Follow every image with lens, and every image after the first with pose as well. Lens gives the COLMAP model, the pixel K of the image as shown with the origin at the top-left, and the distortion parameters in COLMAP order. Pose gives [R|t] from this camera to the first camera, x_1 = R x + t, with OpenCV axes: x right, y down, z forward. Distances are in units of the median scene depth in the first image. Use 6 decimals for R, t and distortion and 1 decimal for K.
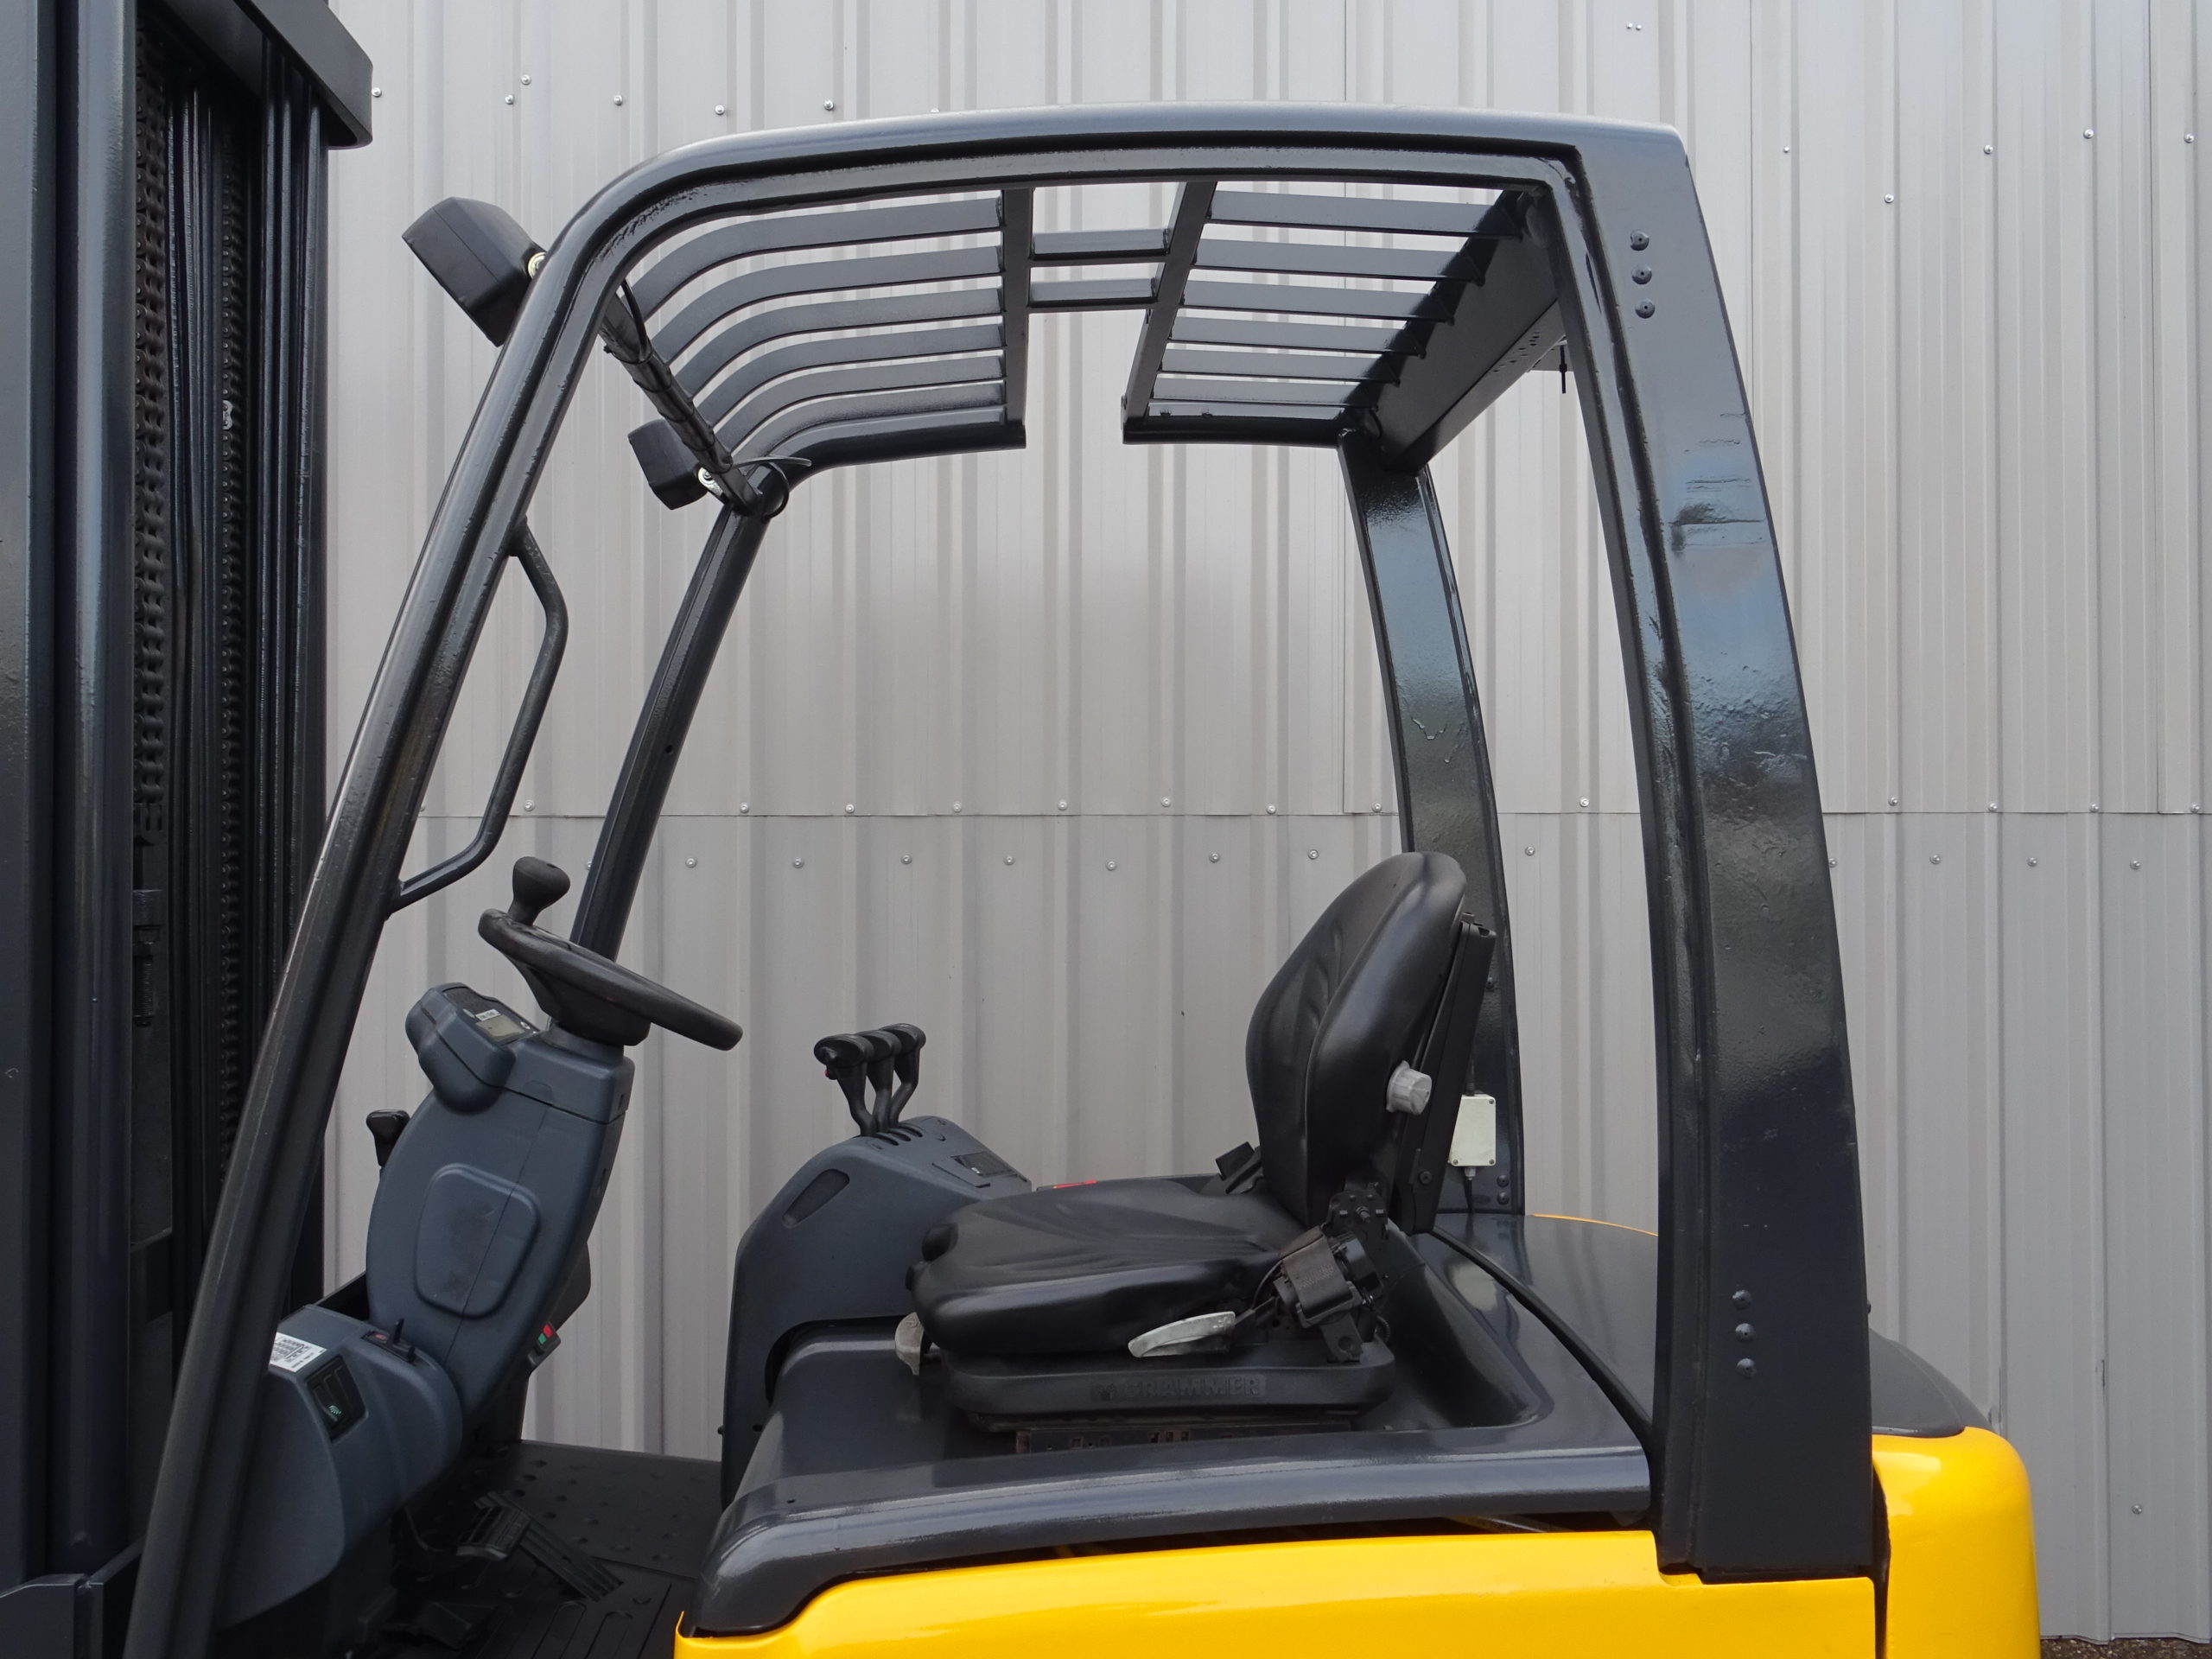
lens RADIAL K [[1804.2, 0, 1116.8], [0, 1804.2, 836.0], [0, 0, 1]] dist [0.008799, -0.001882]
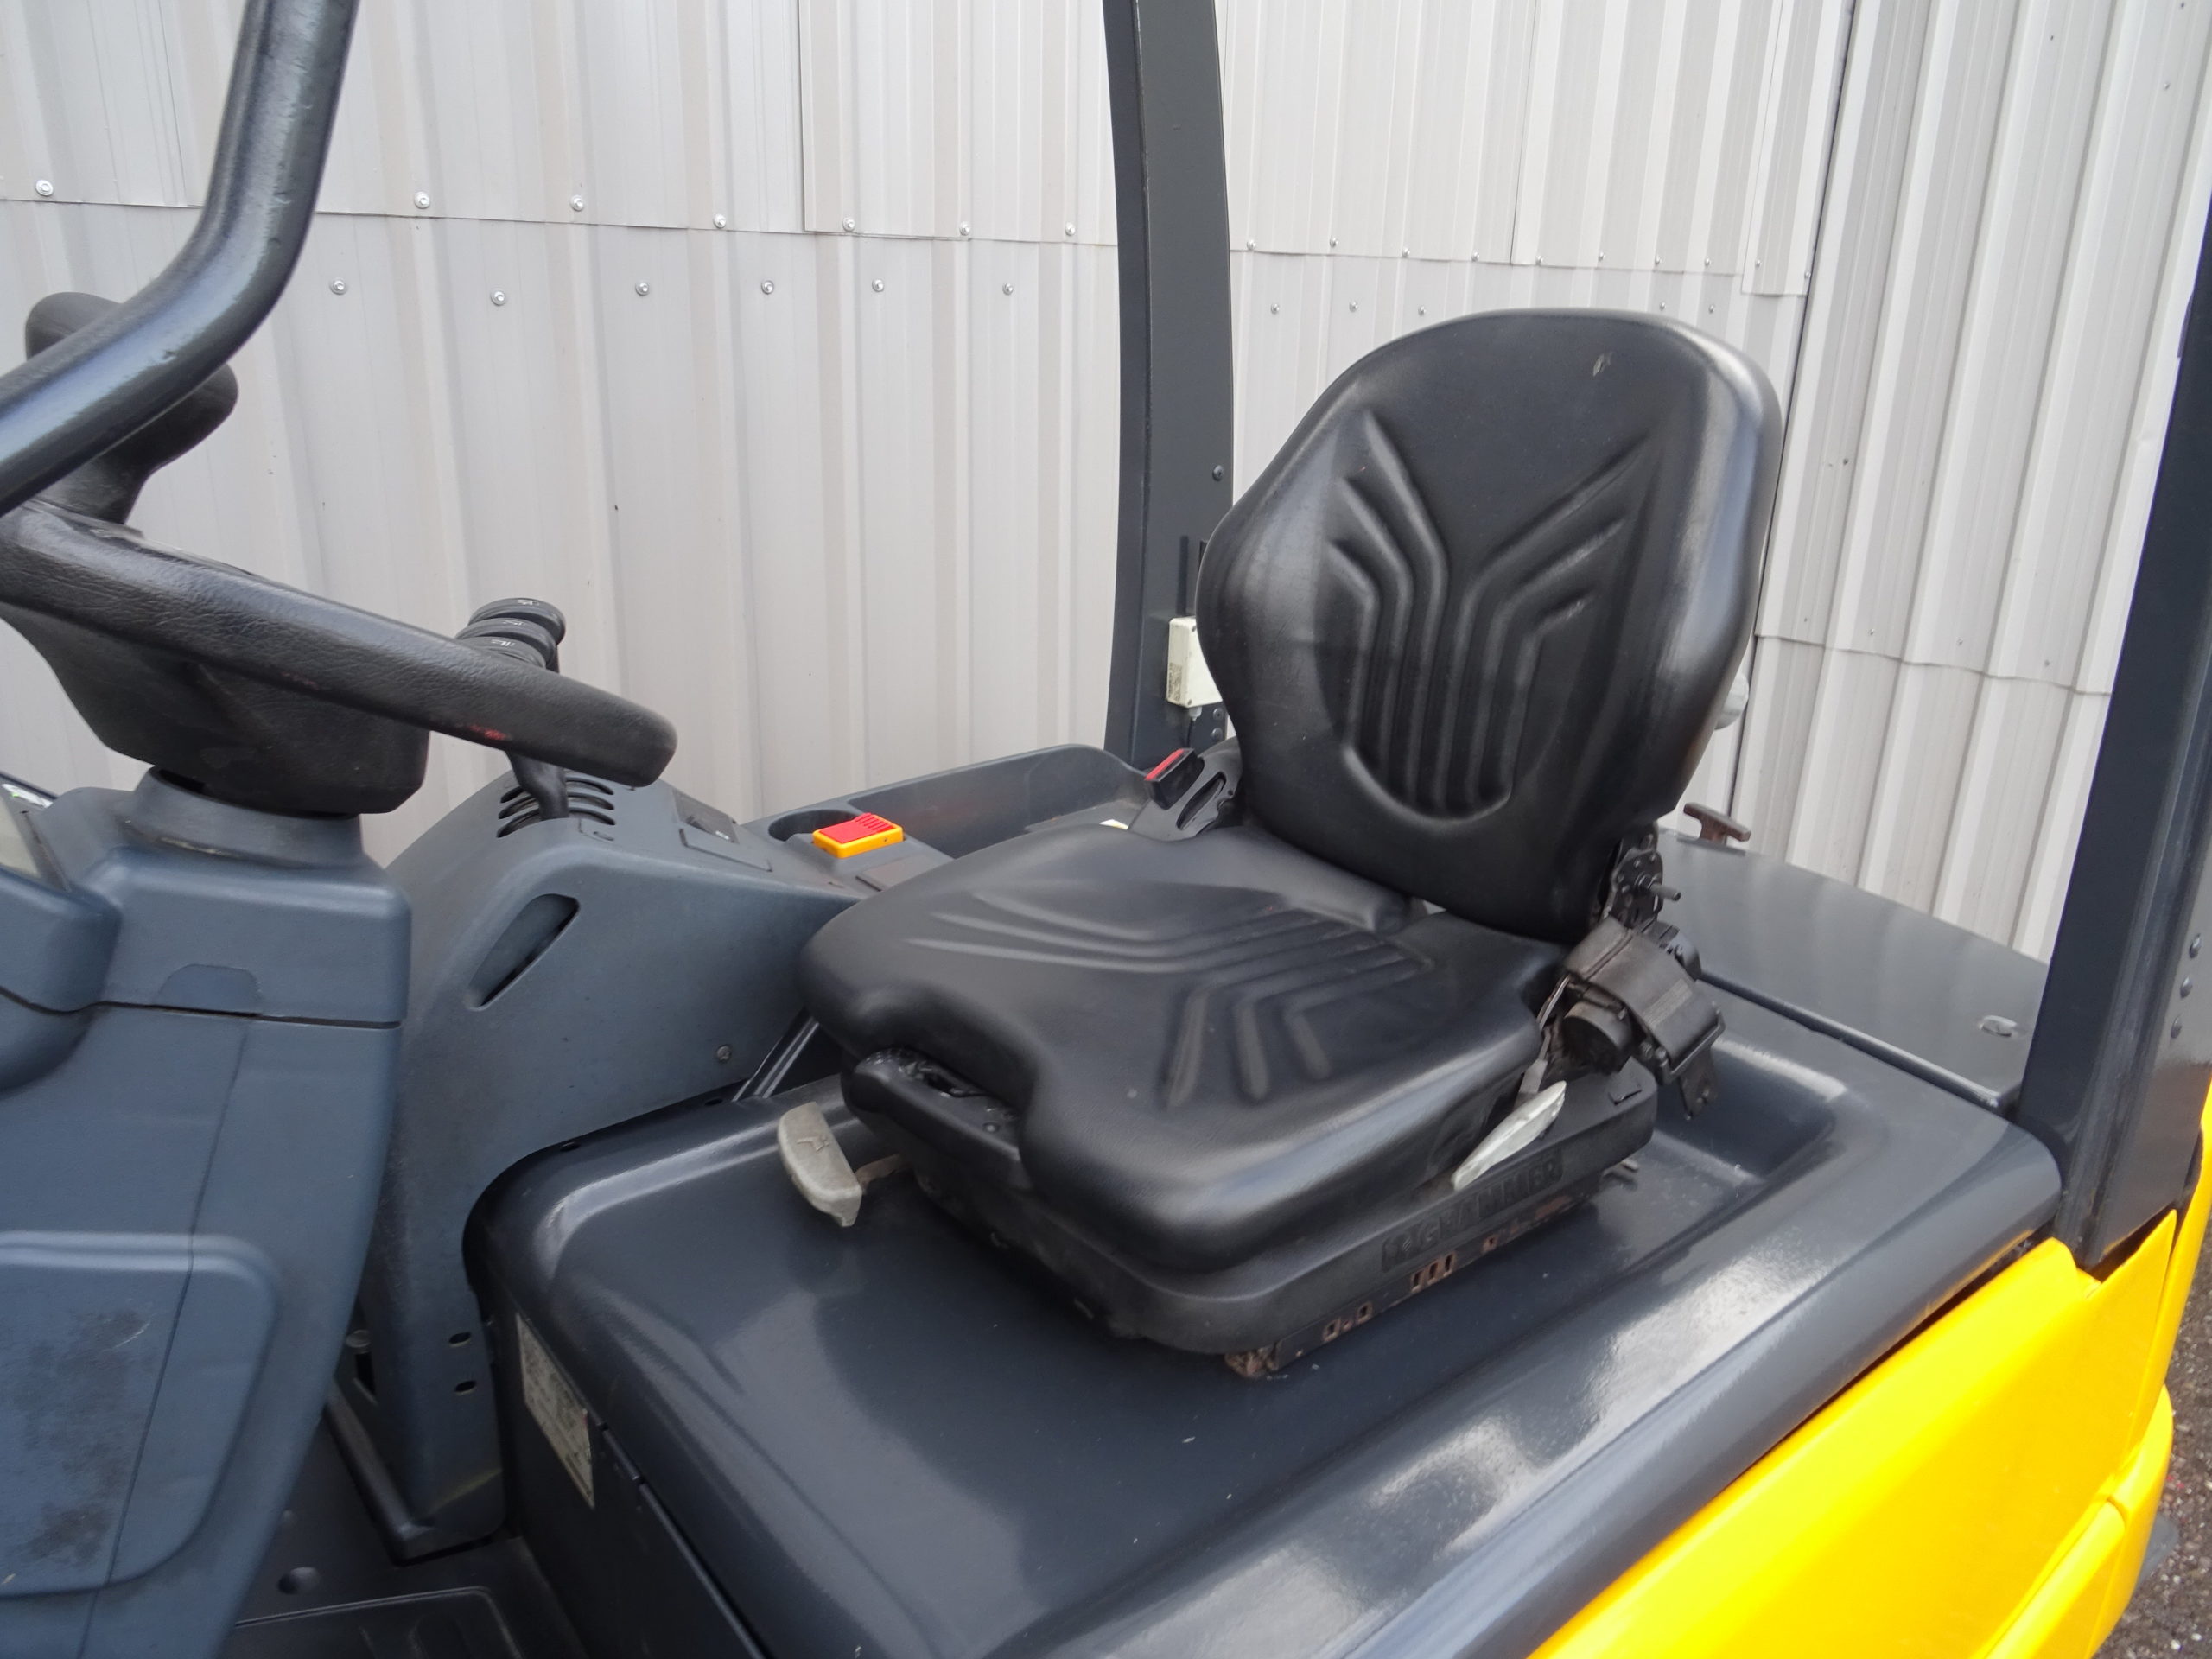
lens RADIAL K [[1570.1, 0, 1104.9], [0, 1570.1, 827.4], [0, 0, 1]] dist [-0.001790, -0.001058]
pose [[0.820899, -0.165957, 0.546428, -0.297175], [-0.029449, 0.943268, 0.330723, 0.003458], [-0.570314, -0.287581, 0.769441, 0.587795]]
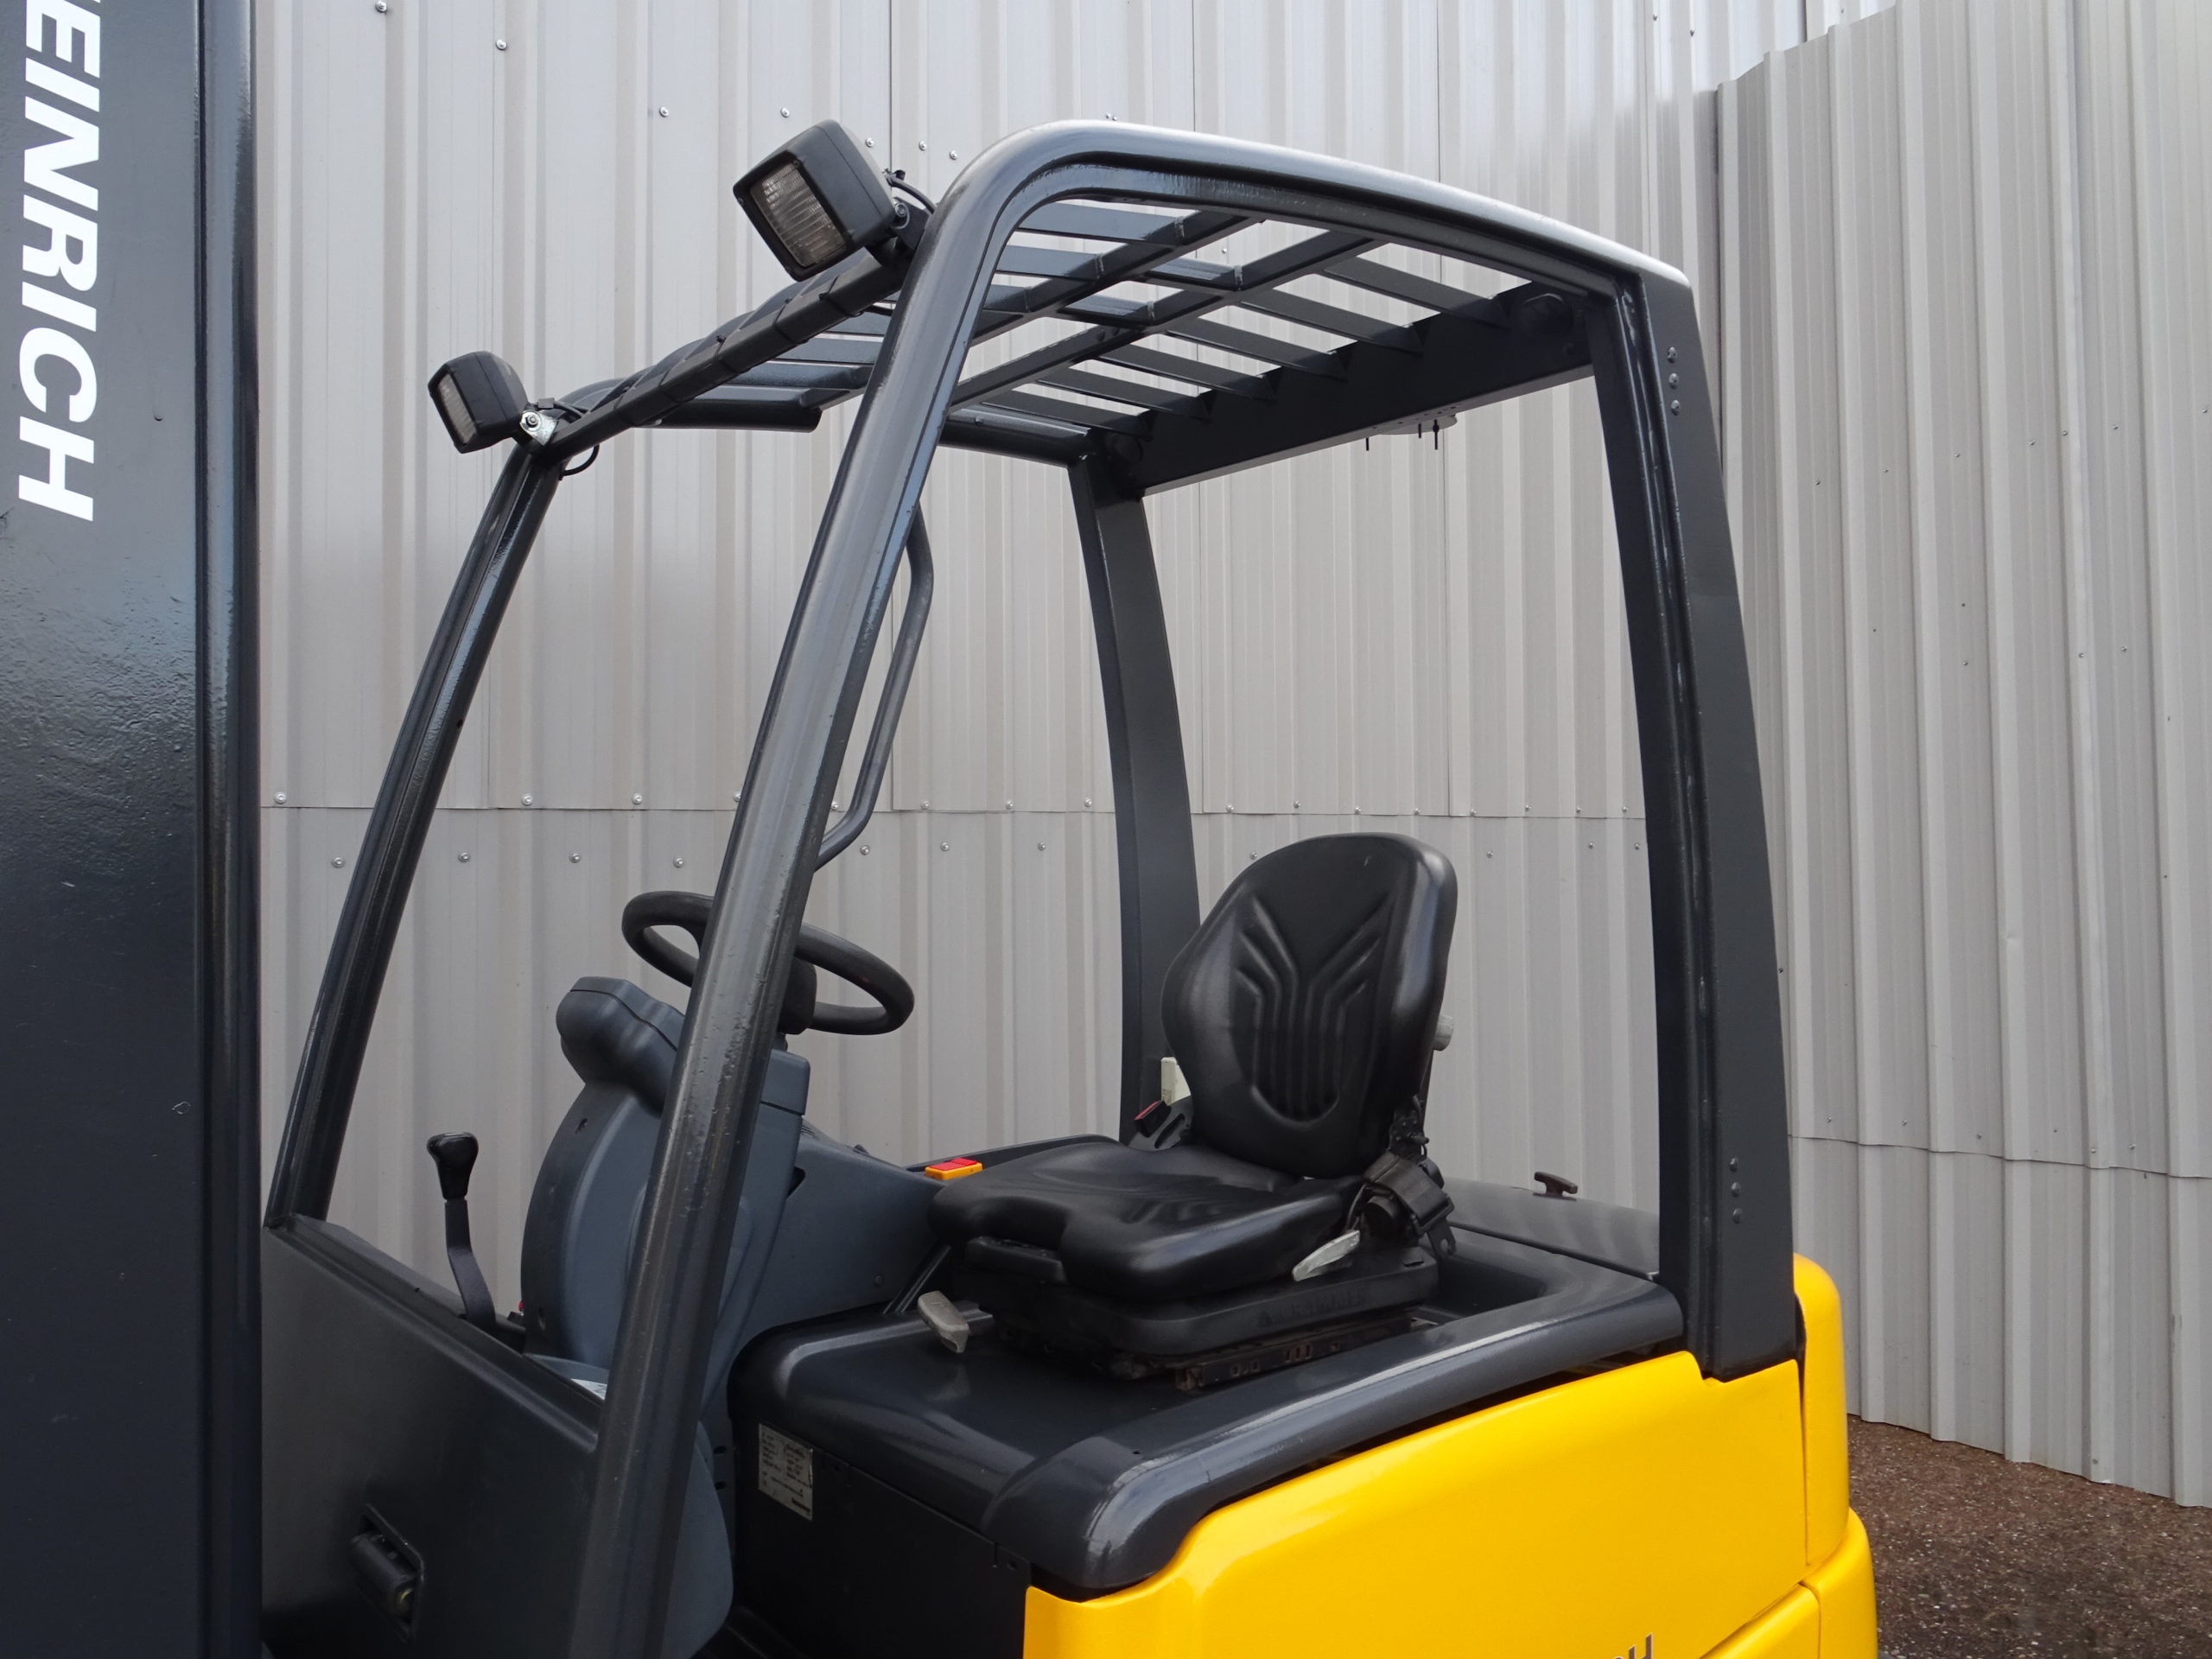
lens RADIAL K [[1804.2, 0, 1102.2], [0, 1804.2, 830.6], [0, 0, 1]] dist [0.008799, -0.001882]
pose [[0.833229, 0.002254, 0.552924, -0.593912], [0.004662, 0.999928, -0.011102, 0.019205], [-0.552909, 0.011828, 0.833158, 0.114682]]
